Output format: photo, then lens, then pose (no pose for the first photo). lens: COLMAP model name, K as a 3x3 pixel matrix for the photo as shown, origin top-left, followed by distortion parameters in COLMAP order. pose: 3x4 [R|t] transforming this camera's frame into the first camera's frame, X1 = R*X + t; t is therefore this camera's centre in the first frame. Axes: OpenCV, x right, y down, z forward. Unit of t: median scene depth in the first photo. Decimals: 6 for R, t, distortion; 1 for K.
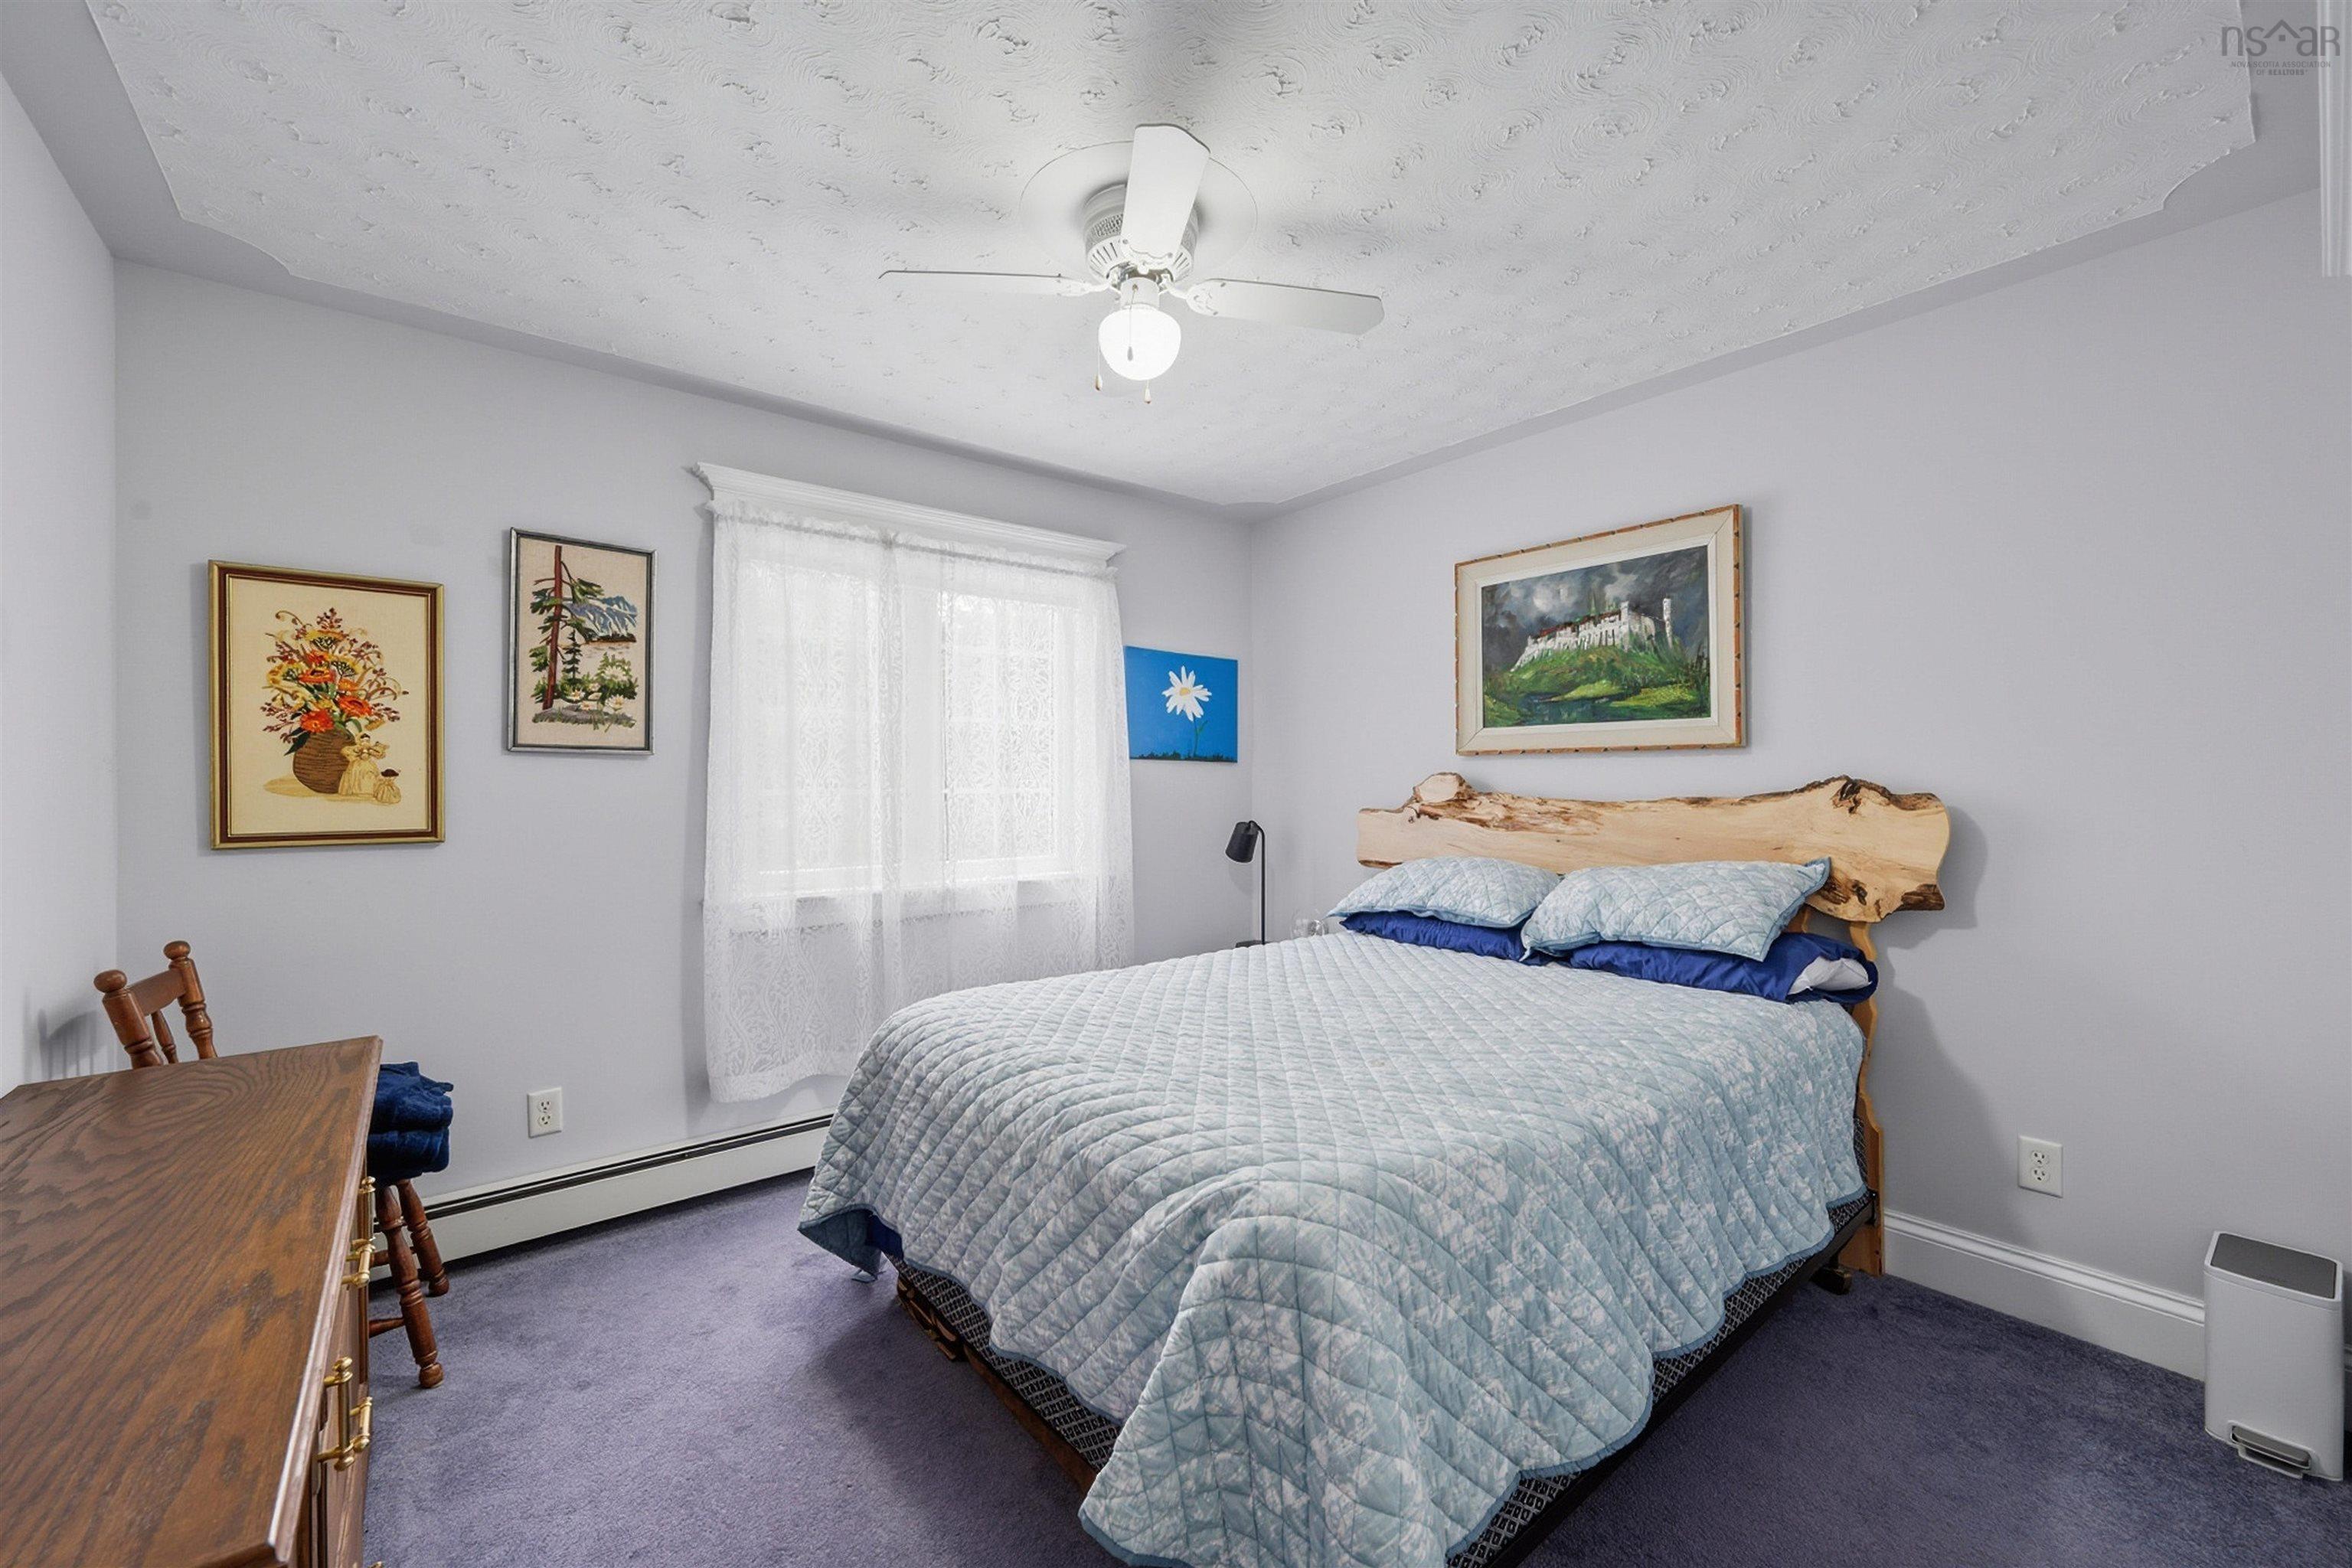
lens RADIAL K [[928.9, 0, 1185.6], [0, 928.9, 779.0], [0, 0, 1]] dist [-0.000134, 0.000002]
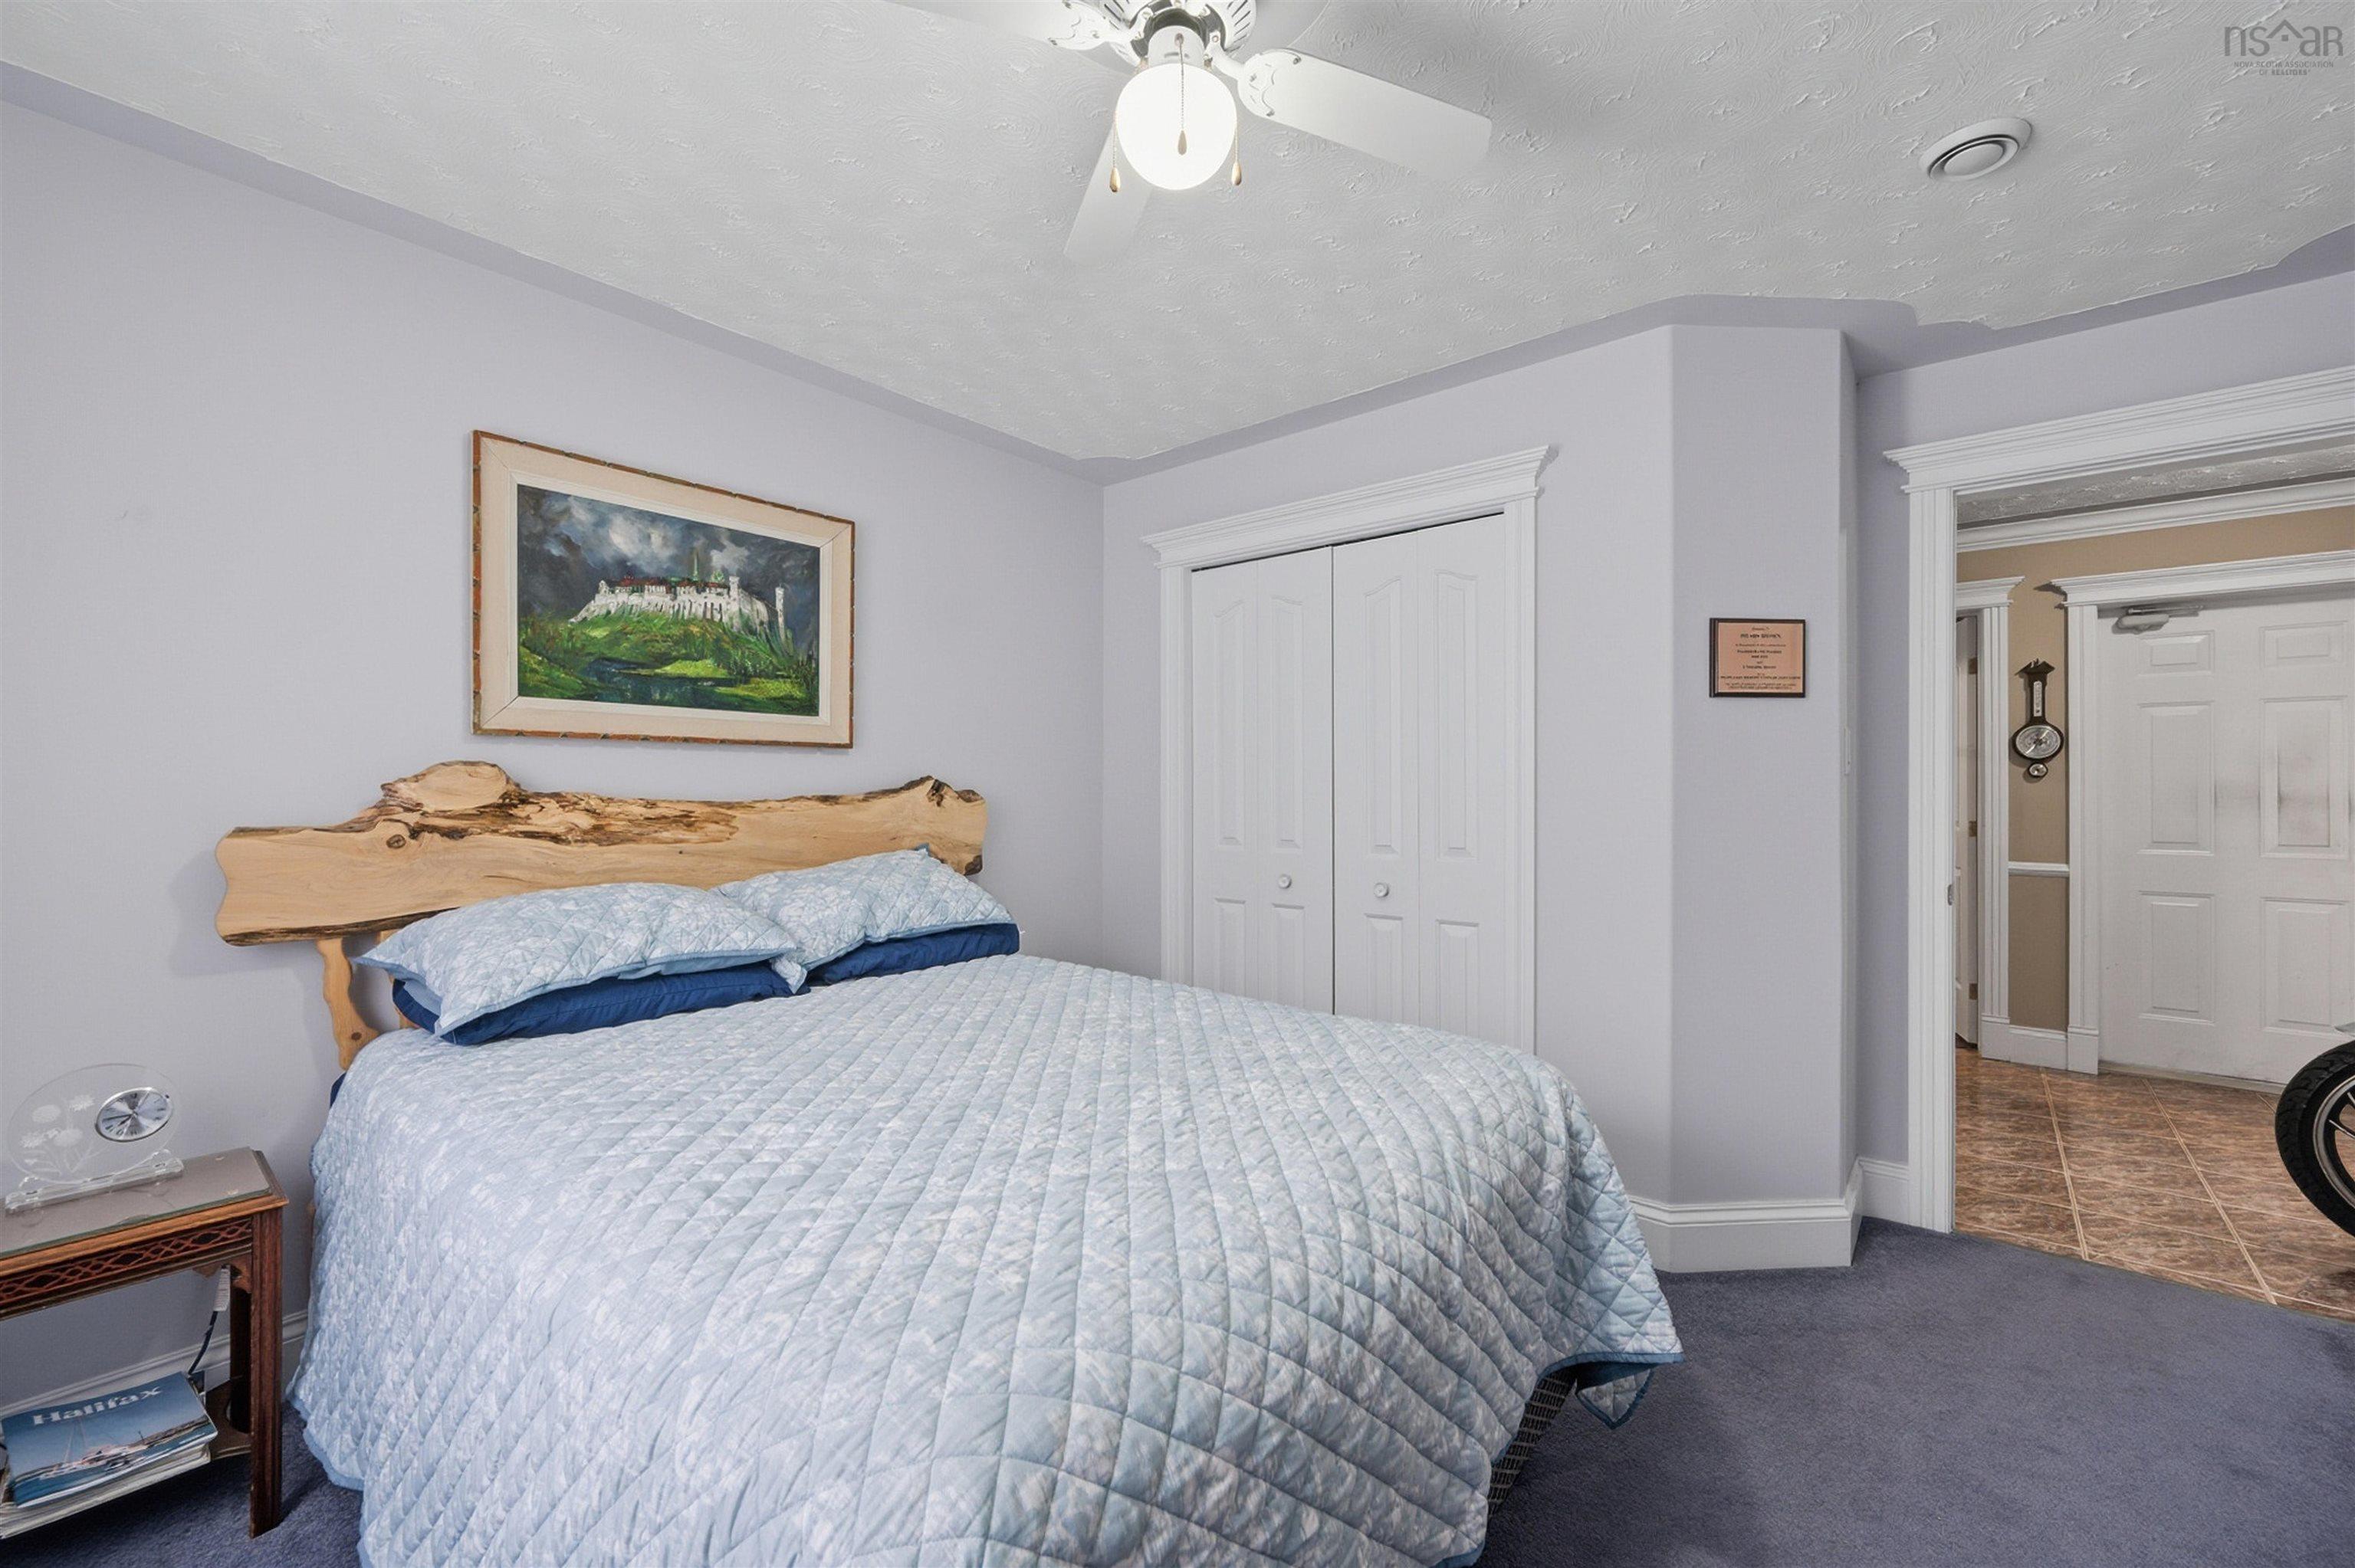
lens RADIAL K [[930.0, 0, 1187.2], [0, 930.0, 788.2], [0, 0, 1]] dist [-0.000134, 0.000002]
pose [[-0.192350, -0.000707, 0.981326, -0.470684], [-0.006517, 0.999979, -0.000557, 0.008885], [-0.981305, -0.006502, -0.192351, 0.728233]]
